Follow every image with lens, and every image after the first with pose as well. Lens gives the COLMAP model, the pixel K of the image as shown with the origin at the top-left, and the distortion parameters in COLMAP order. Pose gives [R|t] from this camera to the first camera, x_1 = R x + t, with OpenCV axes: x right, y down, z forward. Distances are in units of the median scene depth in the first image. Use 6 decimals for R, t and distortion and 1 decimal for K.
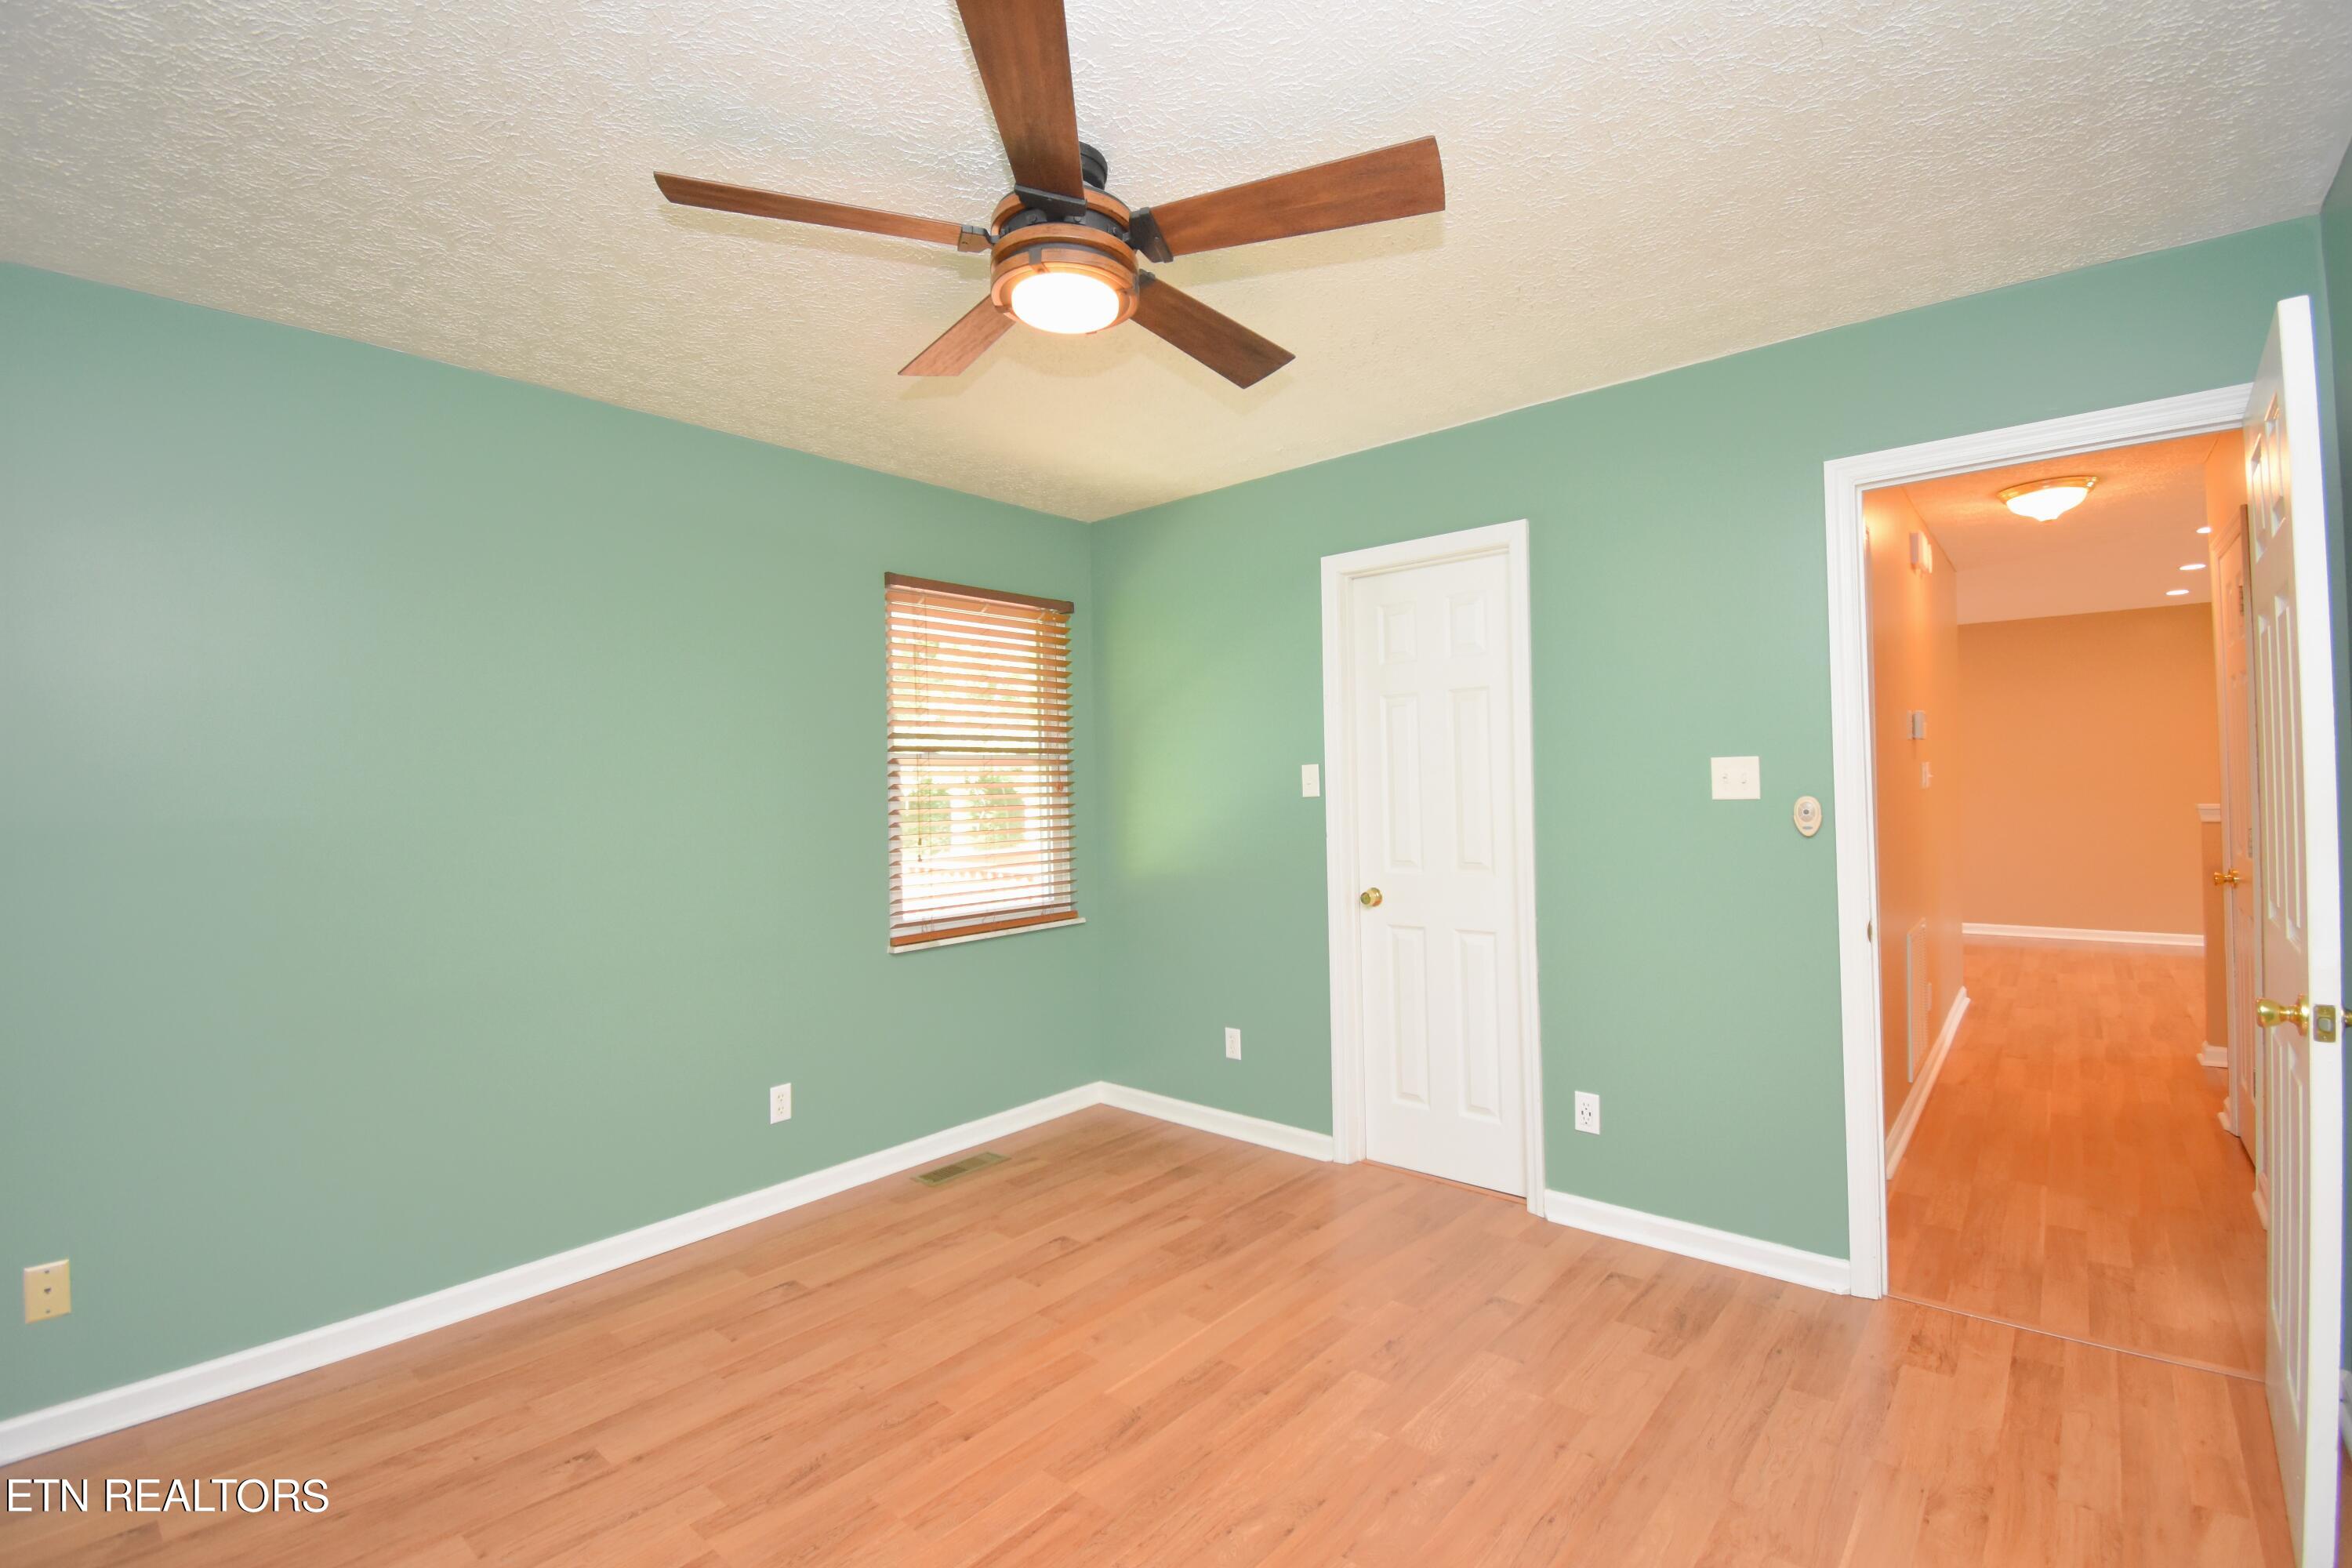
lens RADIAL K [[1039.4, 0, 1184.1], [0, 1039.4, 777.4], [0, 0, 1]] dist [0.022948, -0.028110]
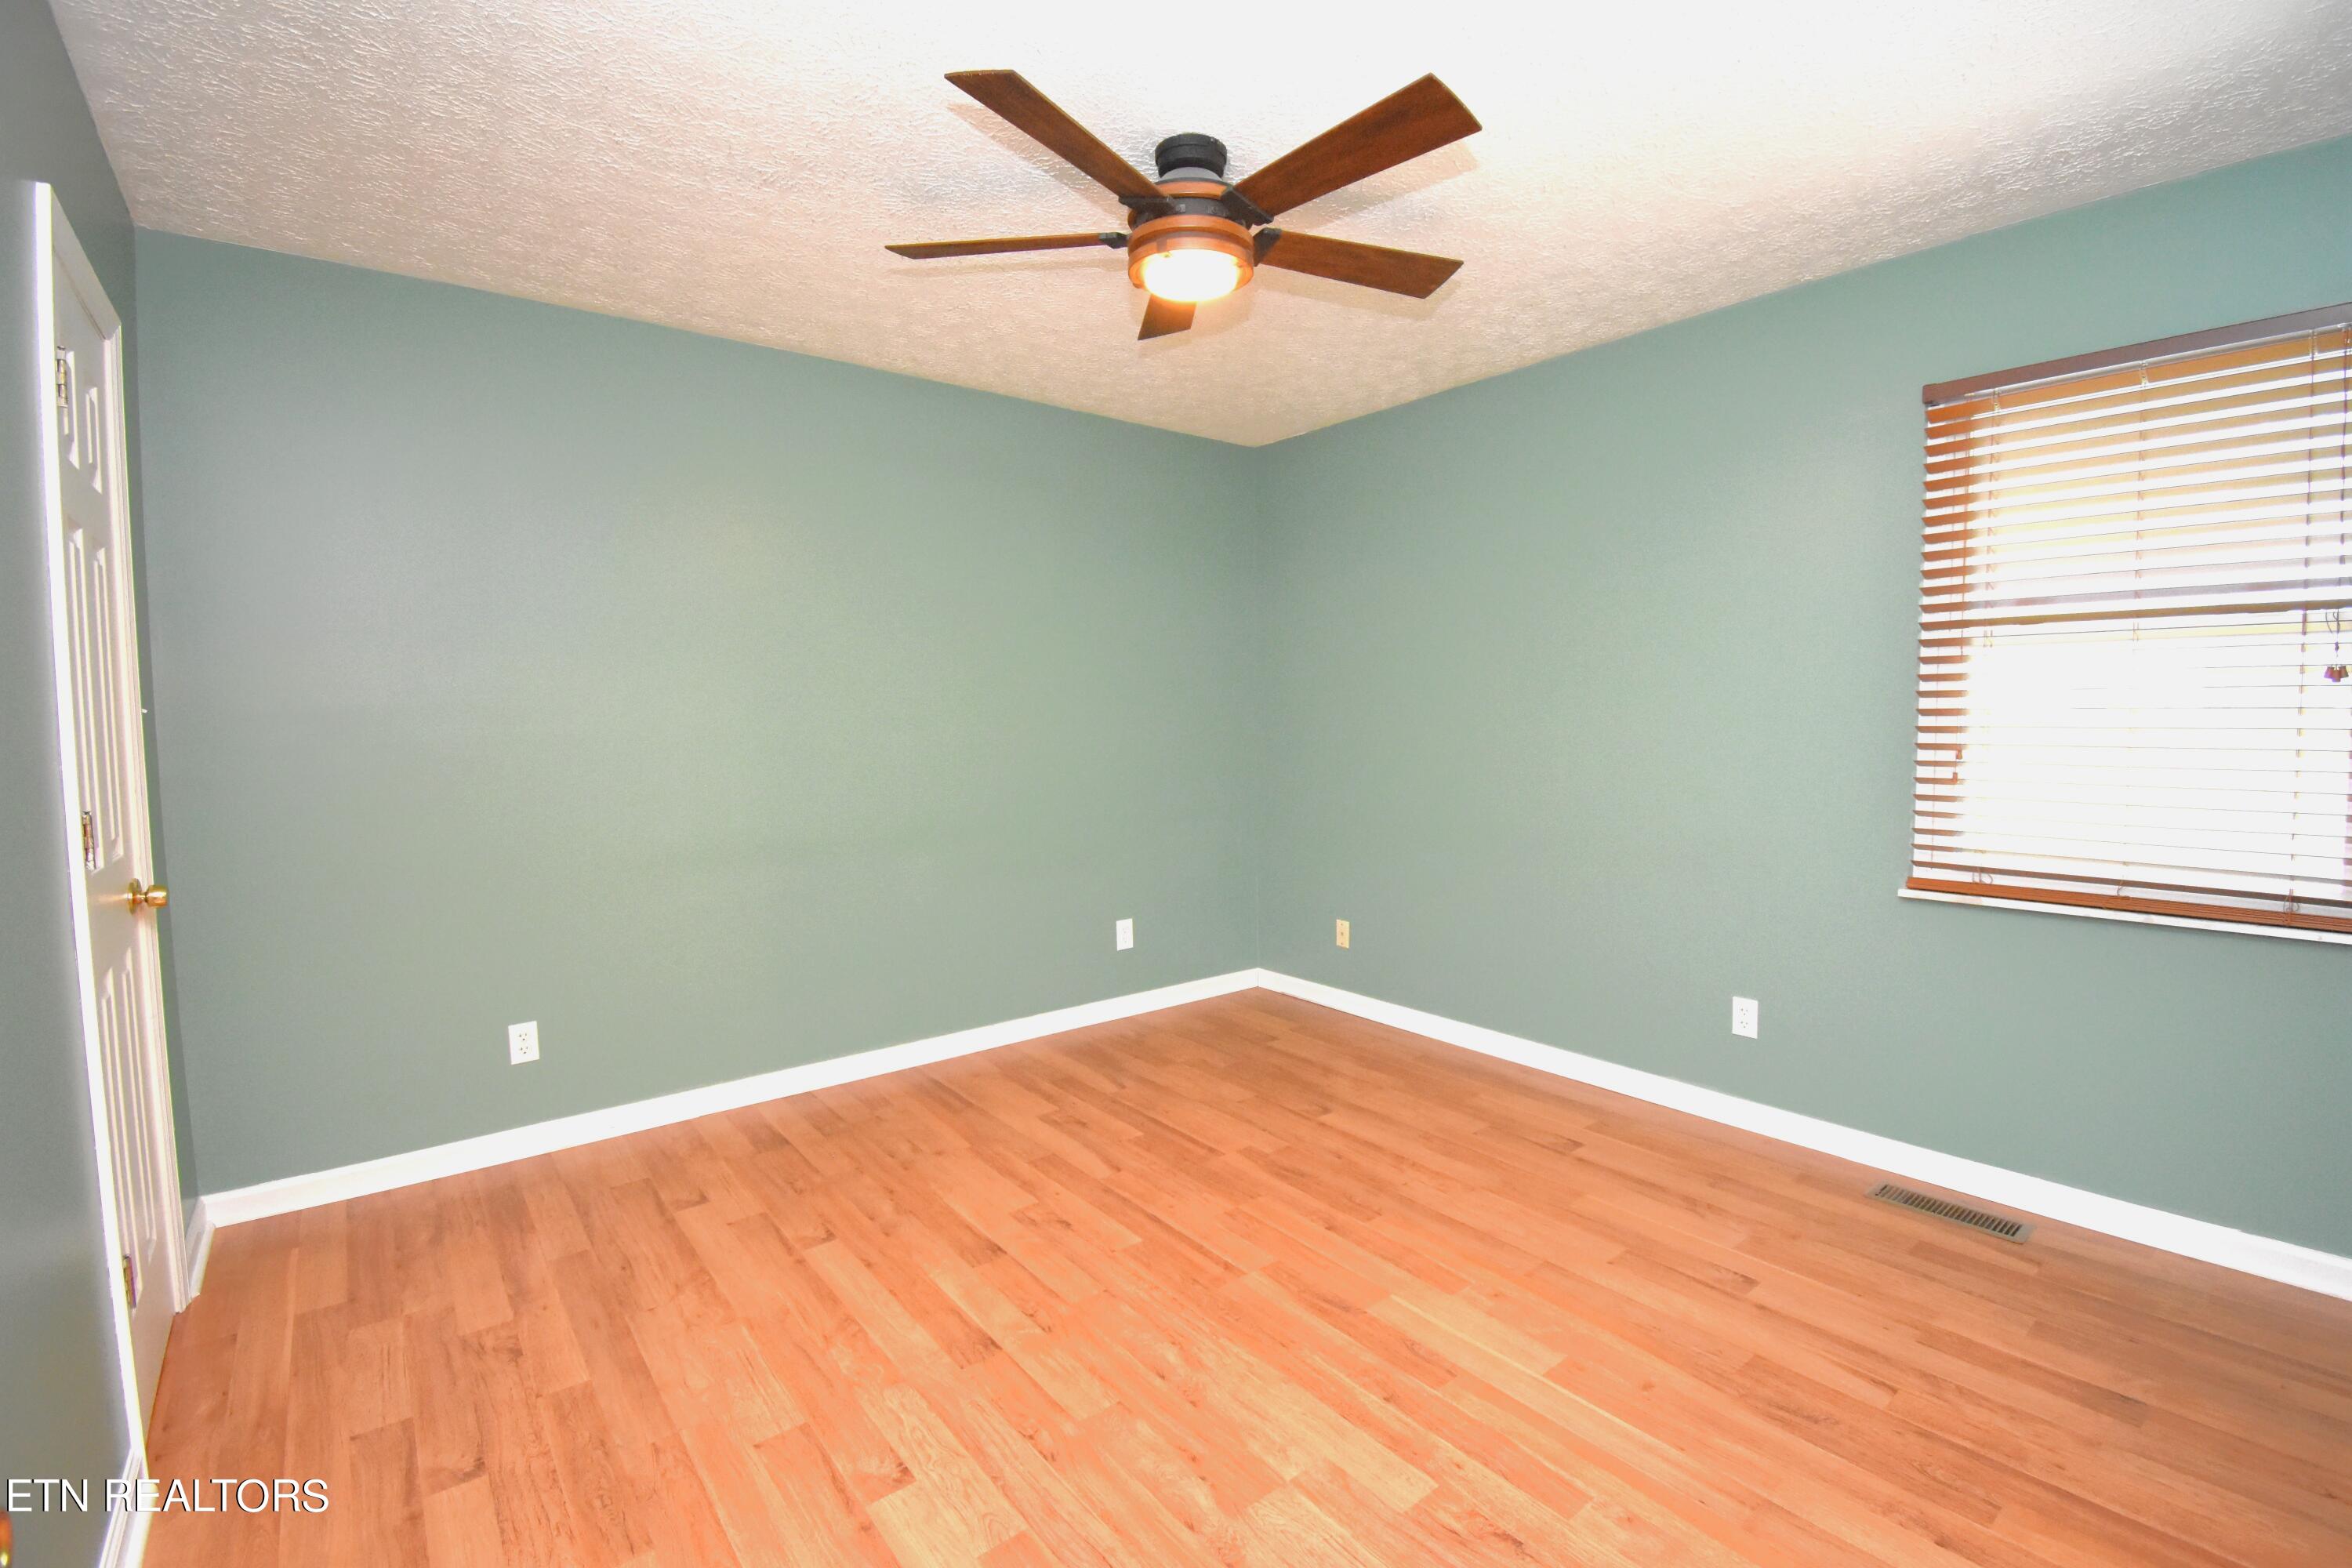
lens RADIAL K [[1046.0, 0, 1185.7], [0, 1046.0, 772.1], [0, 0, 1]] dist [0.003046, -0.014613]
pose [[-0.187522, 0.081453, -0.978877, 0.732634], [0.025146, 0.996627, 0.078113, 0.005519], [0.981939, -0.009967, -0.188937, 0.813413]]
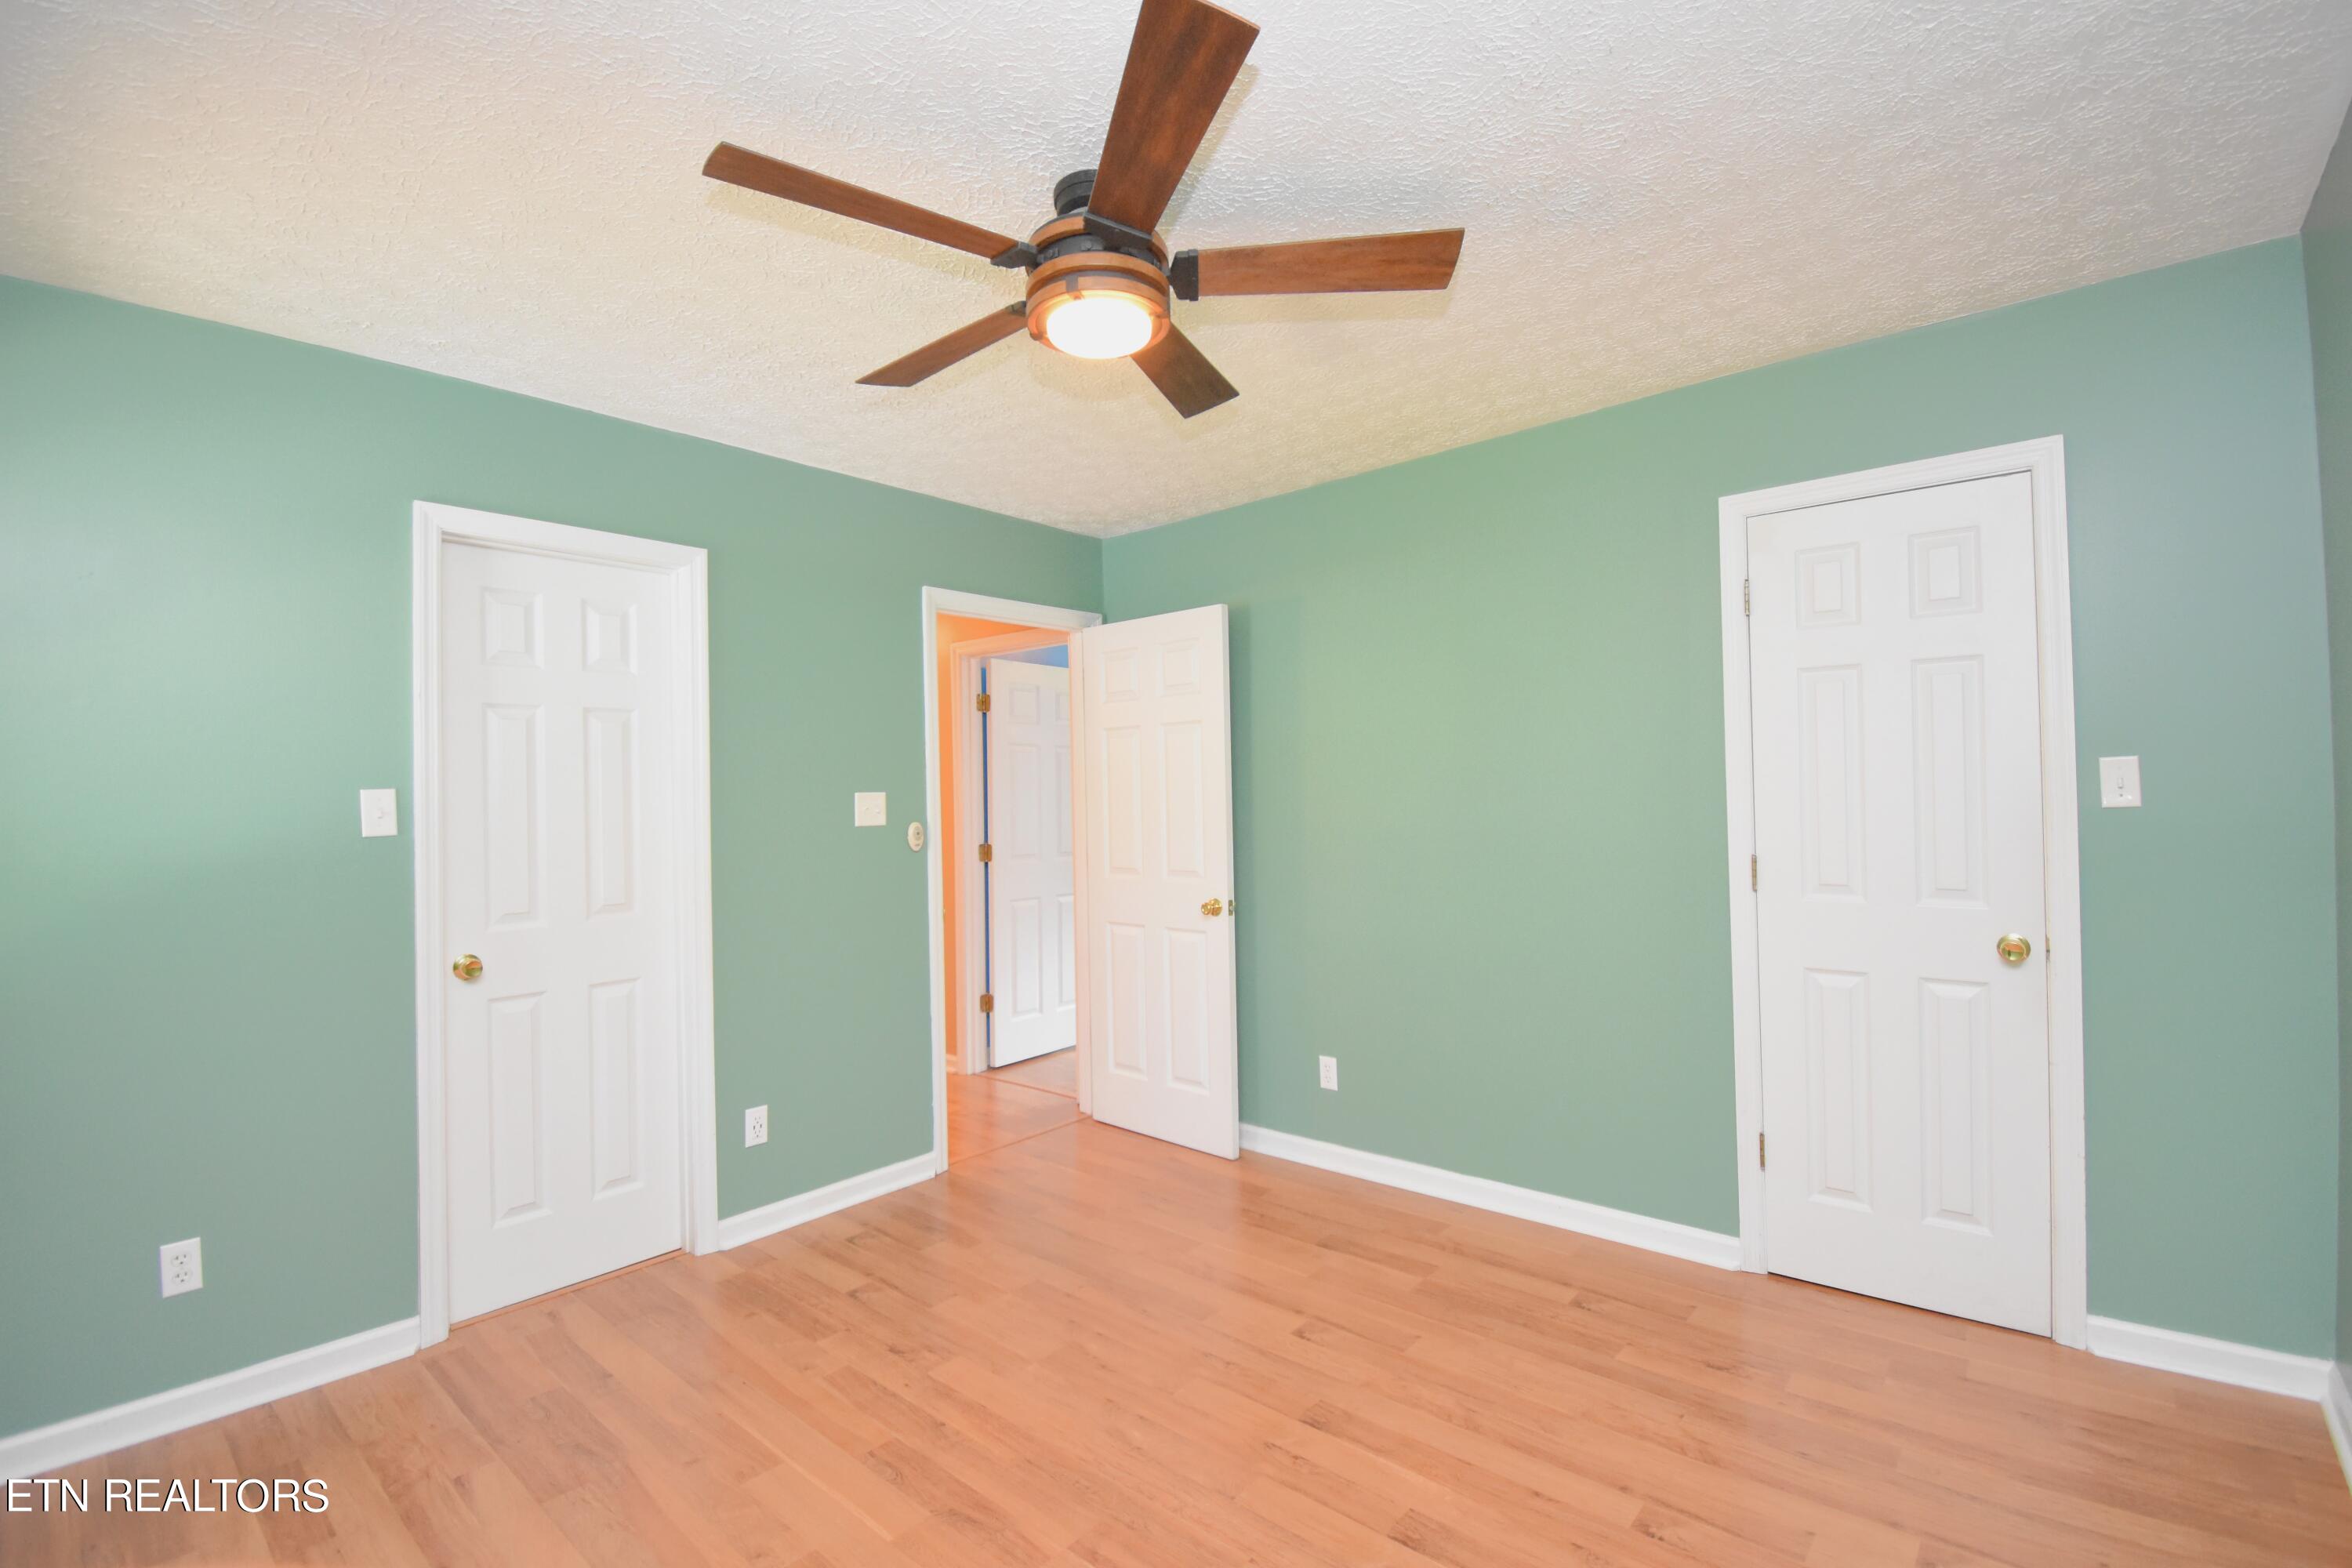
lens RADIAL K [[1039.4, 0, 1184.1], [0, 1039.4, 777.4], [0, 0, 1]] dist [0.022948, -0.028110]
pose [[0.008695, 0.040236, 0.999152, -0.749771], [0.012897, 0.999103, -0.040346, 0.018946], [-0.999879, 0.013237, 0.008168, 0.612566]]
